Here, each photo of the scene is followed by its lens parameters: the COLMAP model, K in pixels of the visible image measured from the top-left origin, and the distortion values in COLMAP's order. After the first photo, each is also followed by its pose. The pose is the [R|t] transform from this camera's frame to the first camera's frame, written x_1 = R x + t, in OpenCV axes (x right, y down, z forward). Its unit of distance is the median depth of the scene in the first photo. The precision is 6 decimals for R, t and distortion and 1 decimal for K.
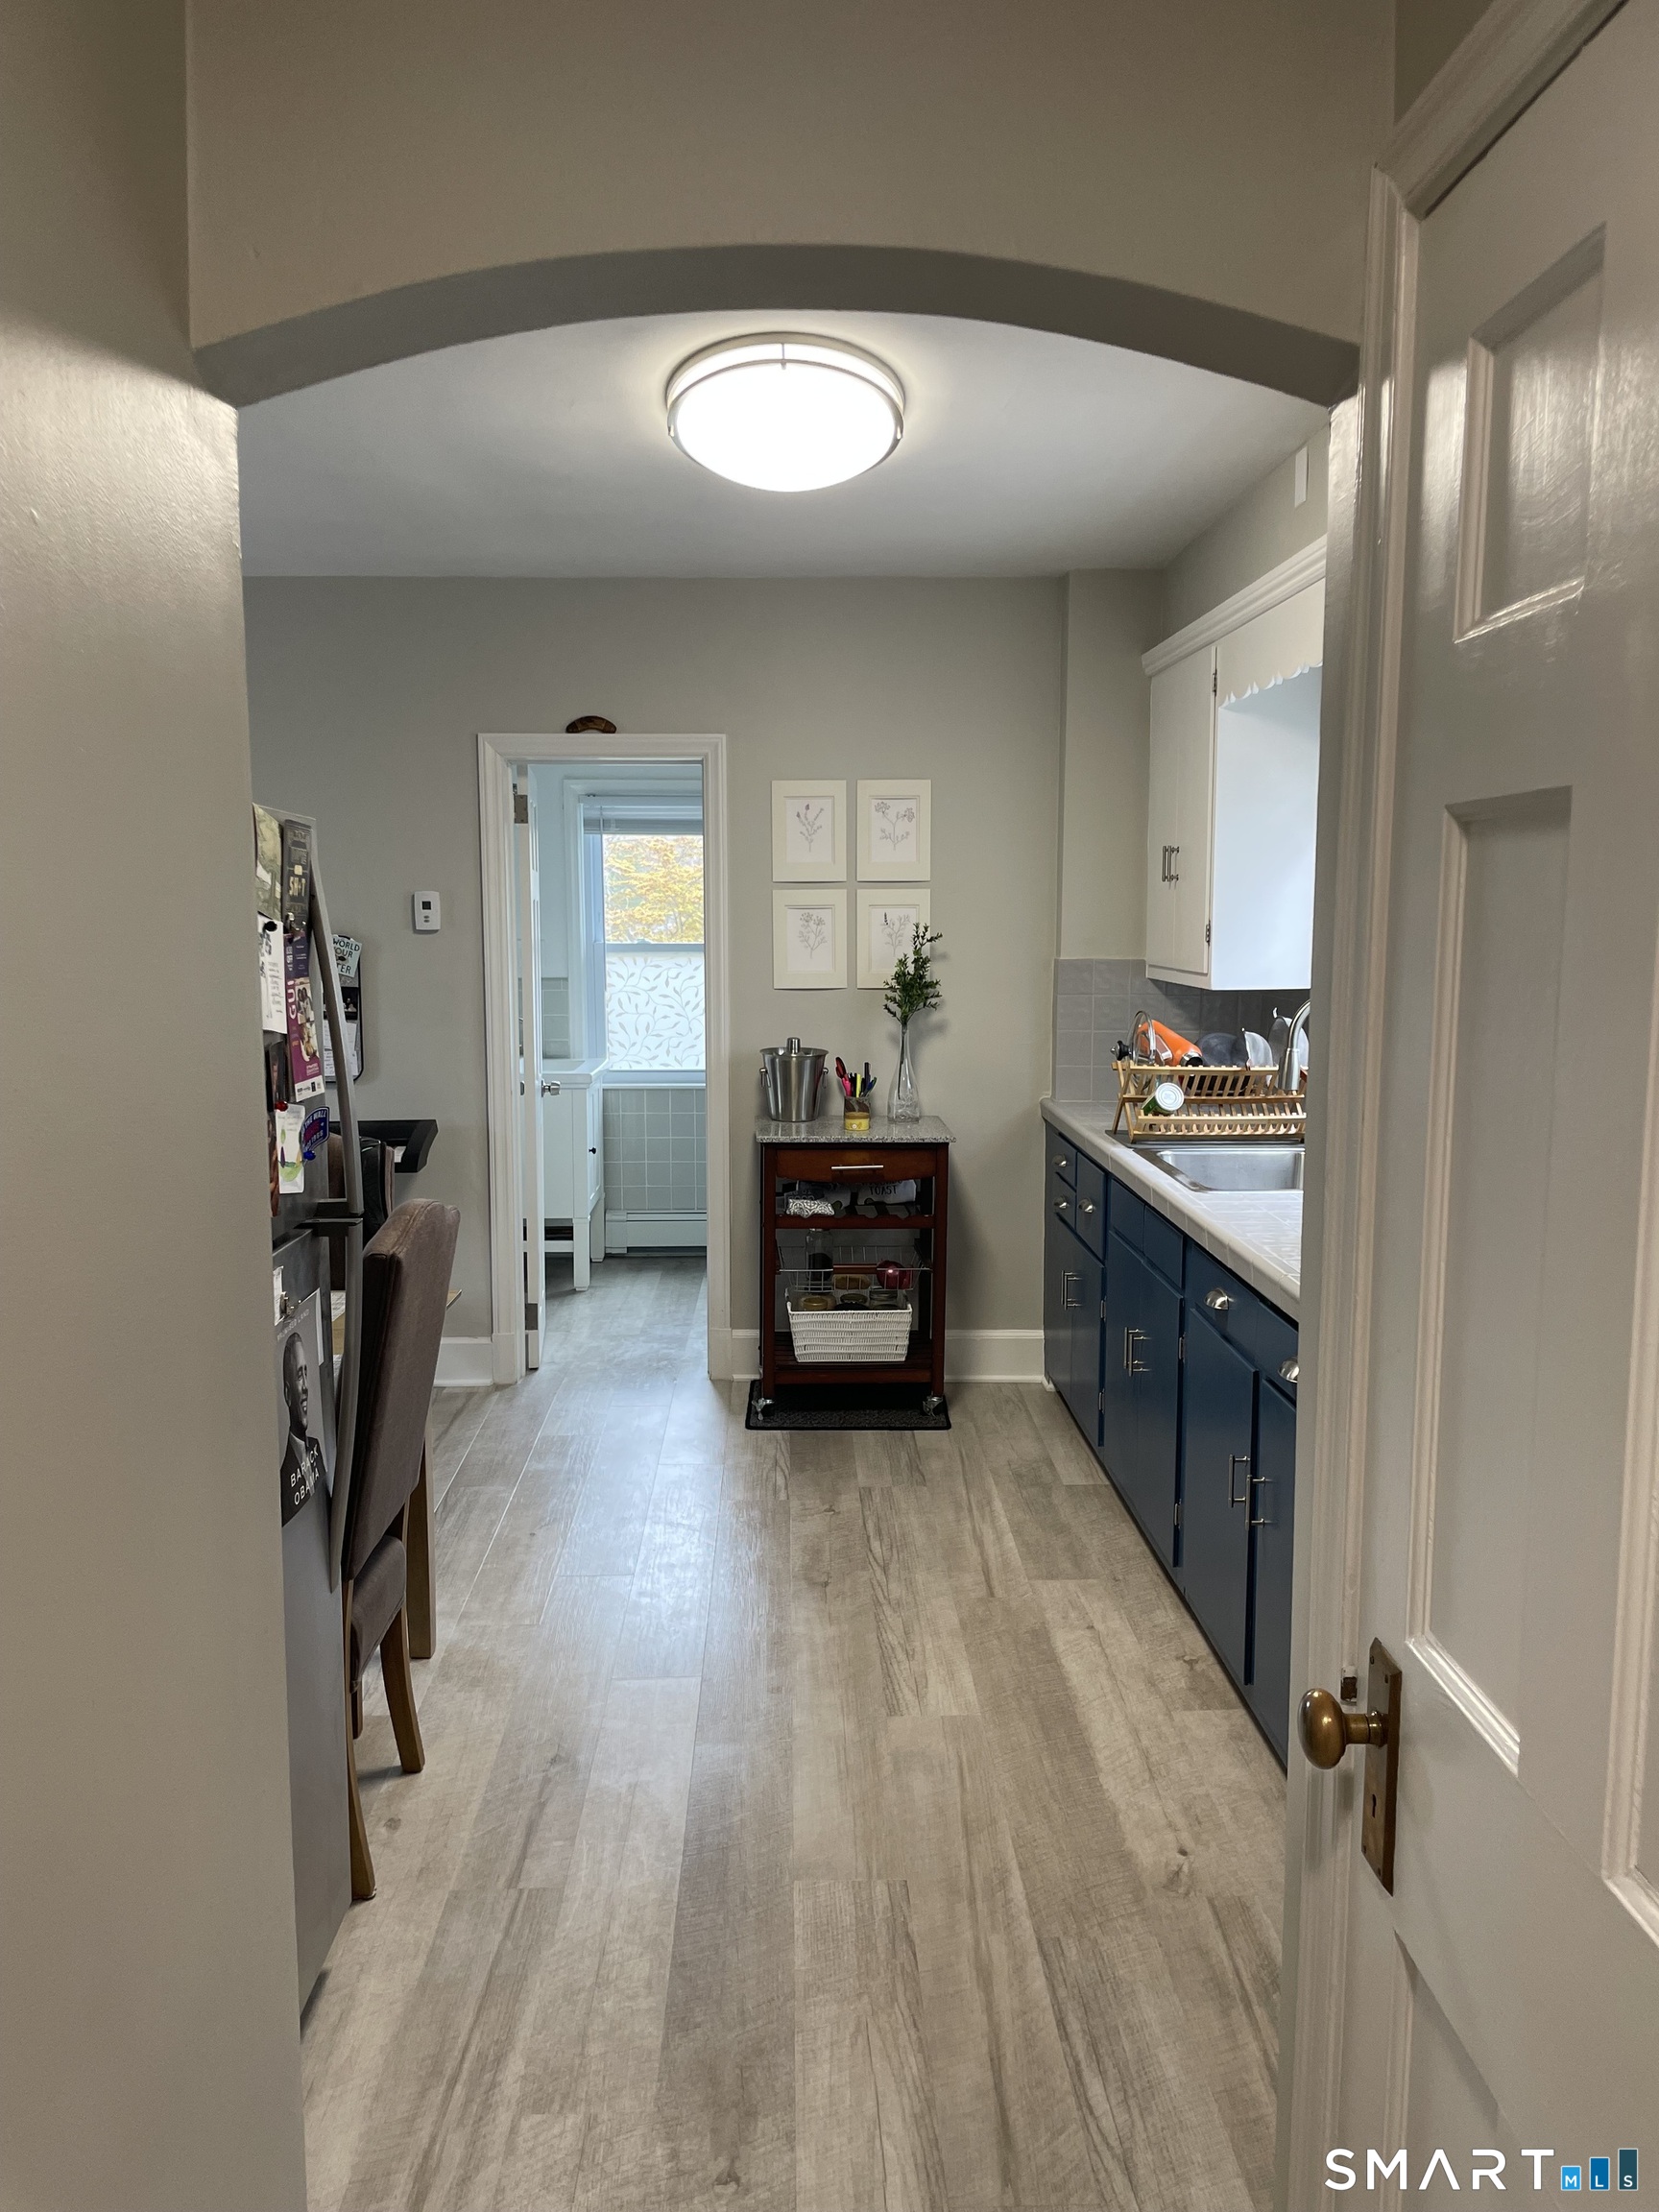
lens RADIAL K [[1677.6, 0, 822.7], [0, 1677.6, 1110.1], [0, 0, 1]] dist [0.103250, -0.134743]
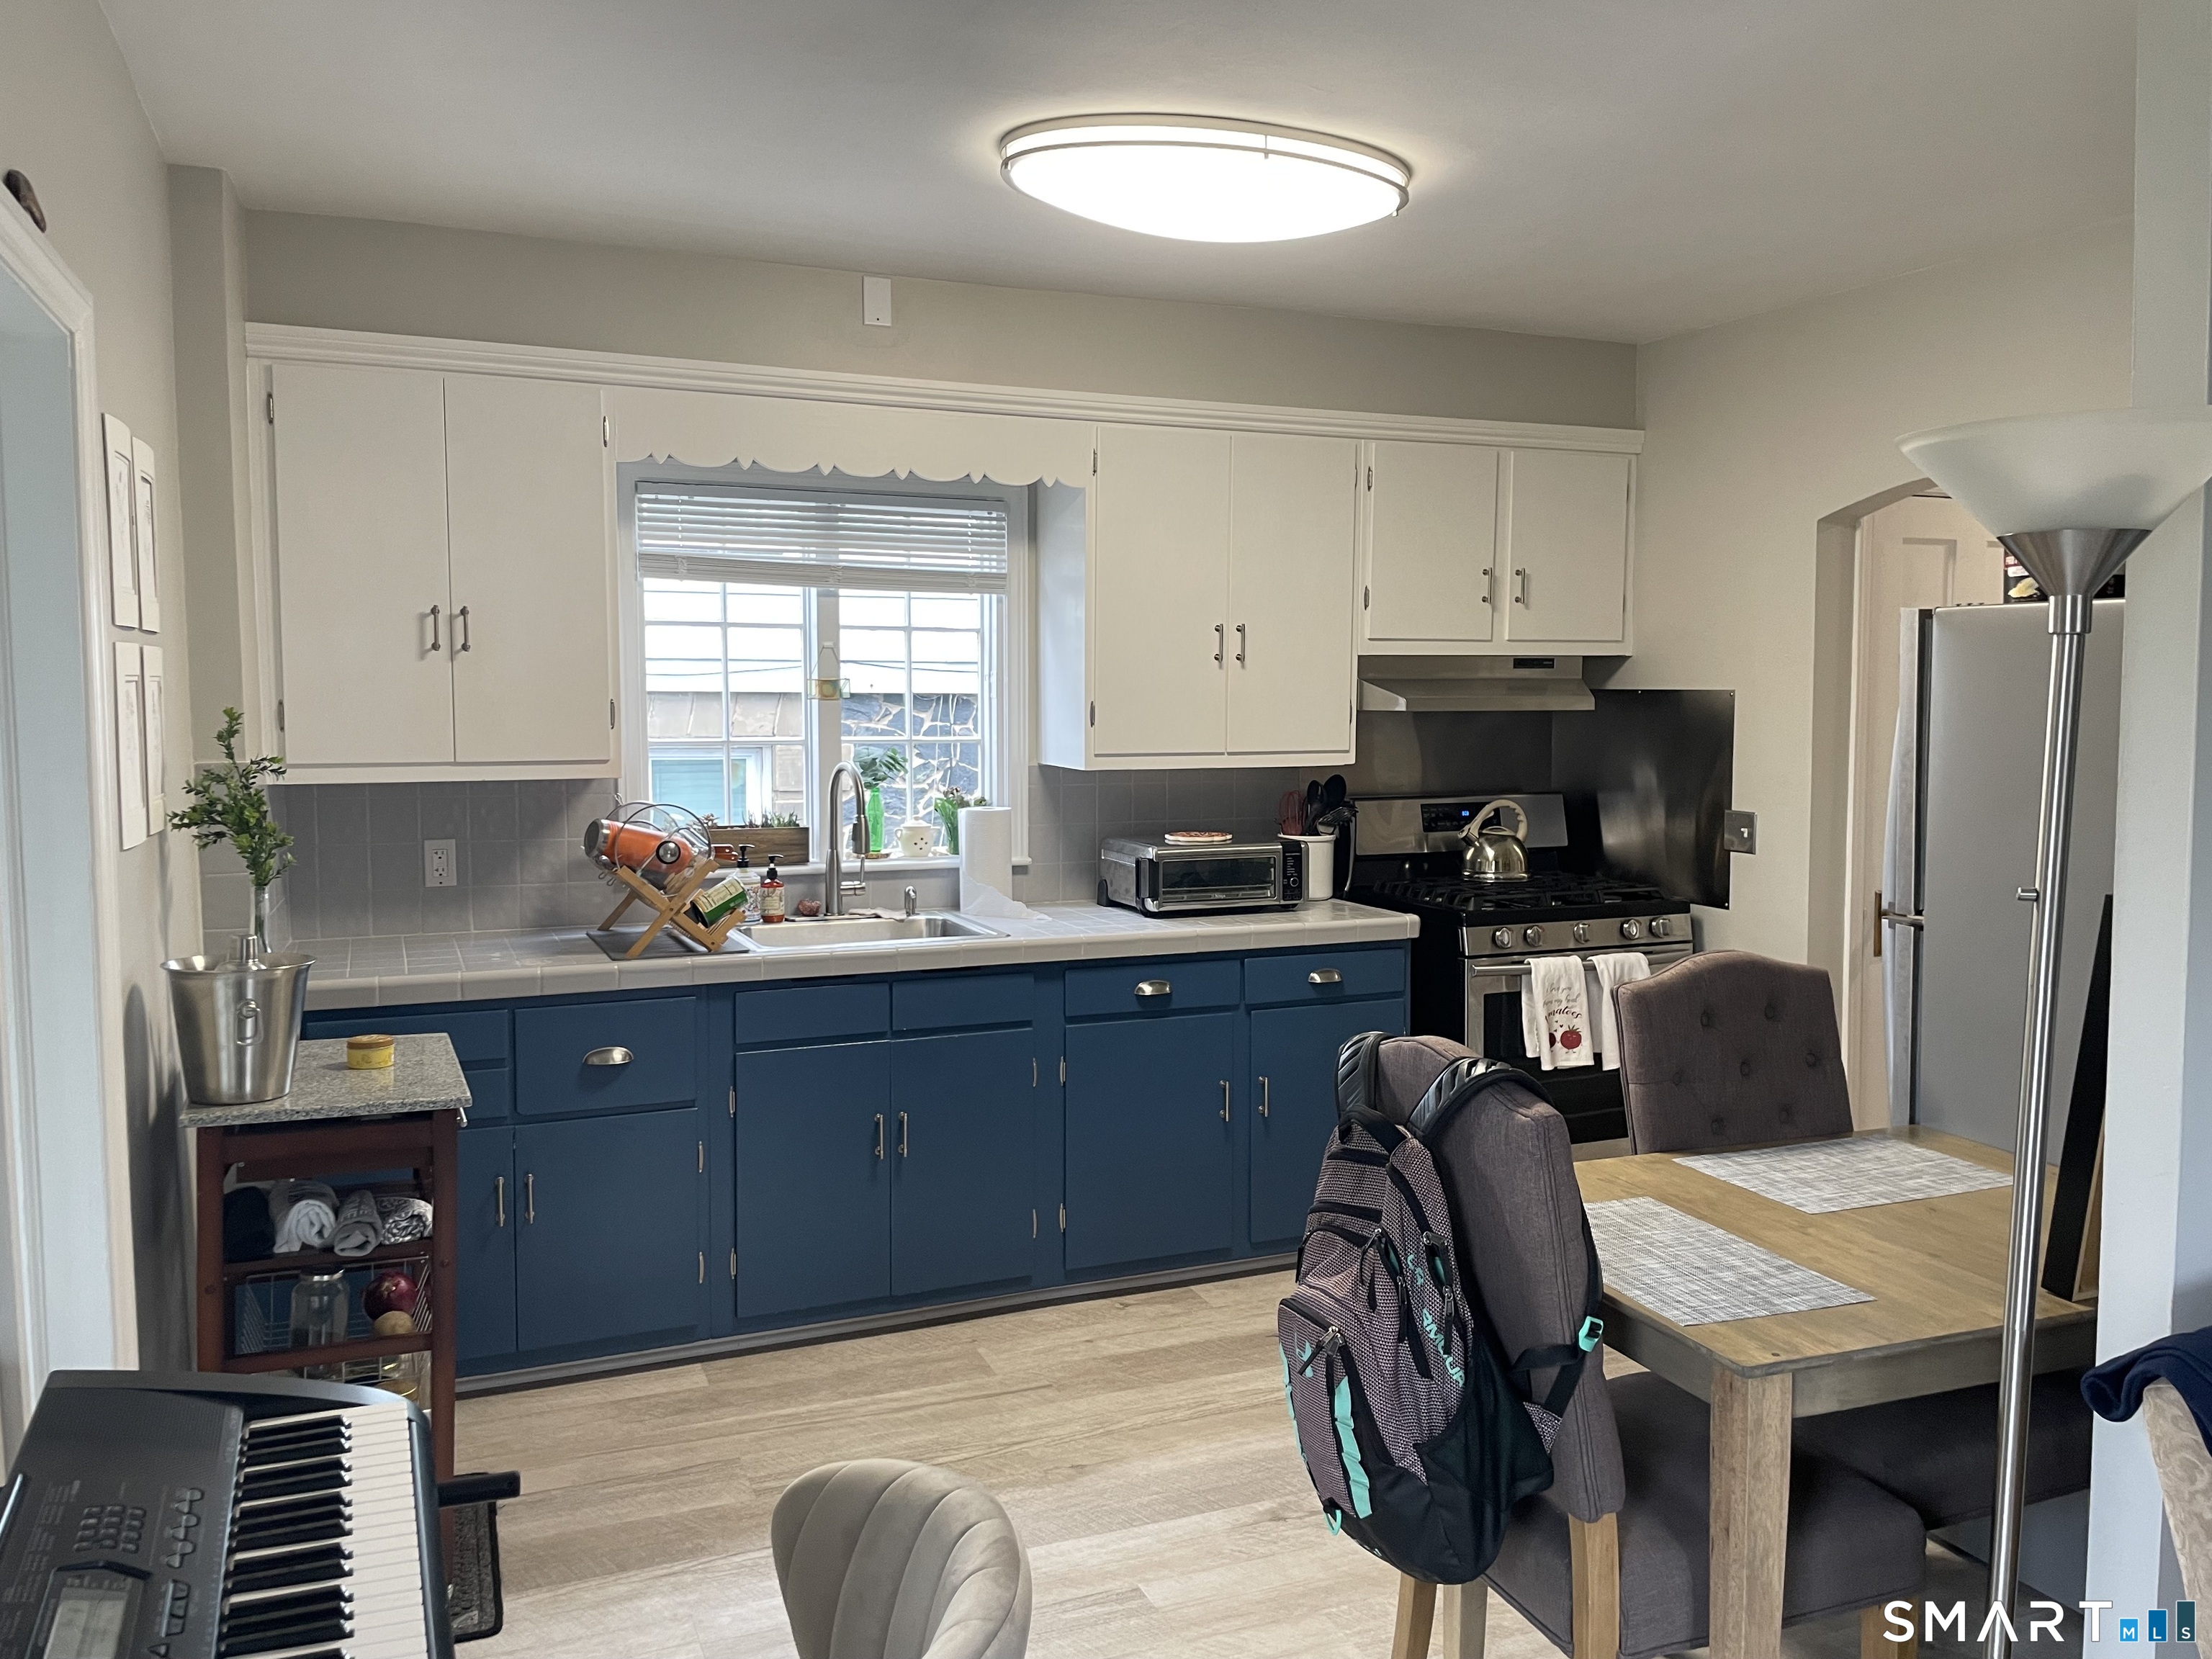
lens RADIAL K [[1677.6, 0, 1111.2], [0, 1677.6, 811.8], [0, 0, 1]] dist [0.103250, -0.134743]
pose [[-0.362357, -0.070621, 0.929360, -0.692374], [0.115813, 0.985986, 0.120080, -0.132984], [-0.924816, 0.151144, -0.349100, 1.087711]]
